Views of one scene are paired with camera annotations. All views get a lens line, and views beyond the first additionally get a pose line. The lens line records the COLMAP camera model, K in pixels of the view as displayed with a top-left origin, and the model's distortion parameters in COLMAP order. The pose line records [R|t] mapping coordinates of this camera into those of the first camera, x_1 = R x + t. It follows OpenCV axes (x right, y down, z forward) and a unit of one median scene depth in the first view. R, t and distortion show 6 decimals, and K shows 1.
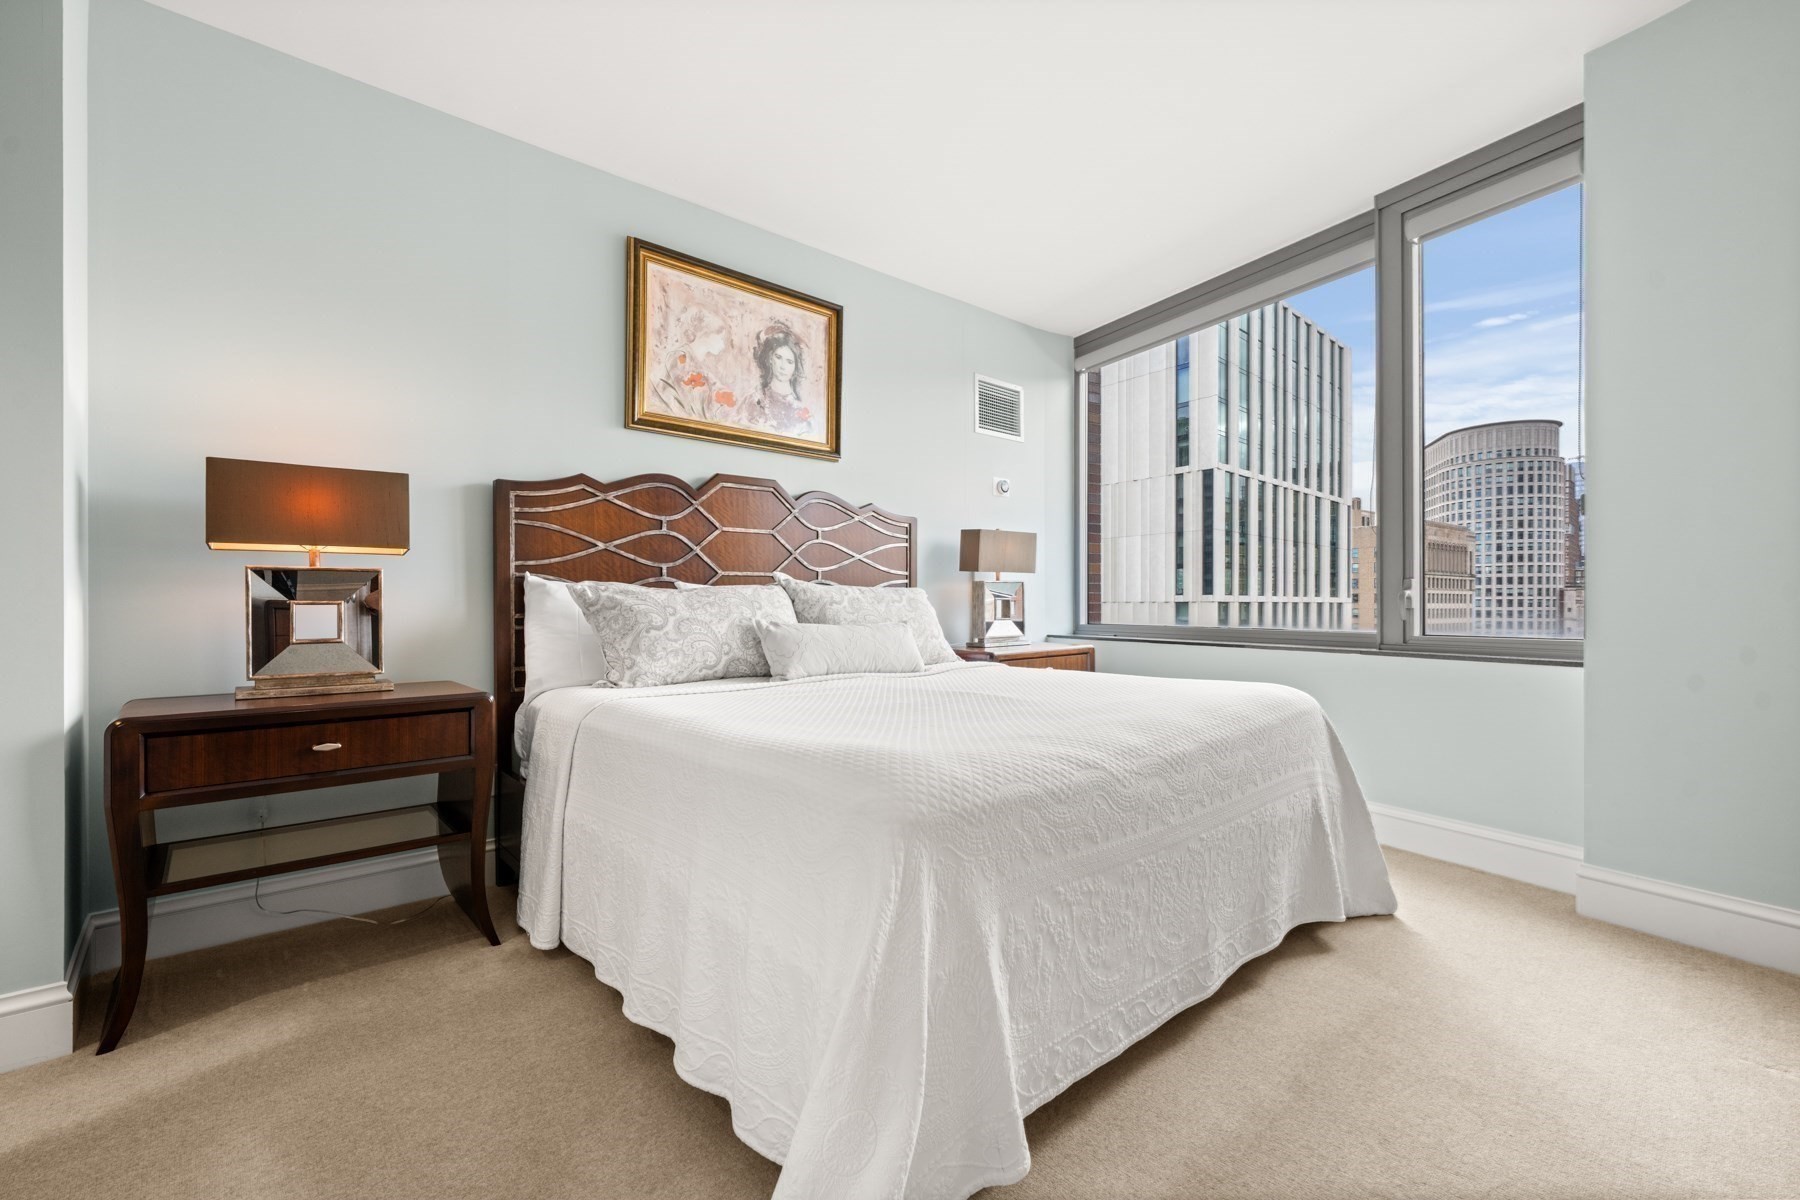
lens RADIAL K [[758.6, 0, 902.7], [0, 758.6, 602.9], [0, 0, 1]] dist [-0.006361, 0.001694]
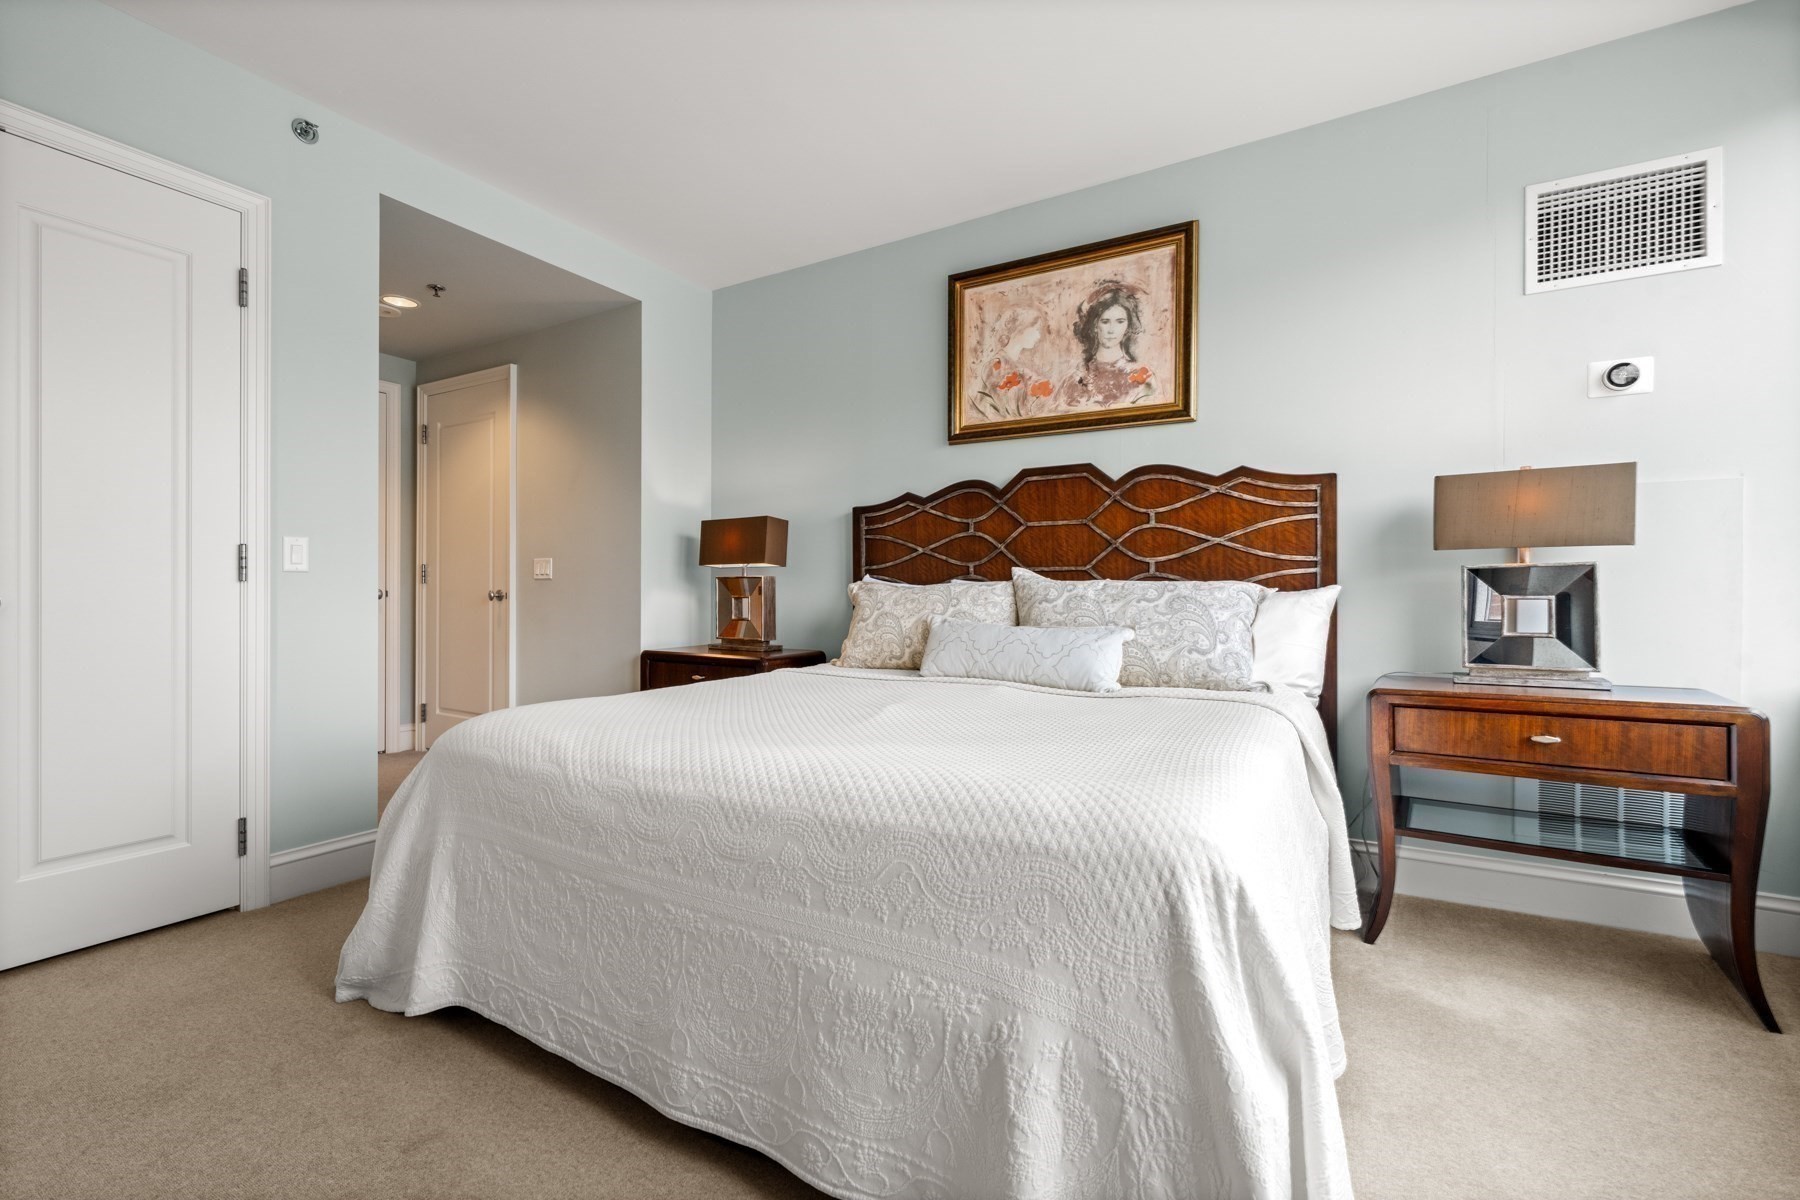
lens RADIAL K [[758.6, 0, 884.6], [0, 758.6, 595.6], [0, 0, 1]] dist [-0.006361, 0.001694]
pose [[0.298808, 0.004489, -0.954303, 0.650945], [-0.006890, 0.999973, 0.002547, -0.006571], [0.954288, 0.005814, 0.298831, 0.533488]]
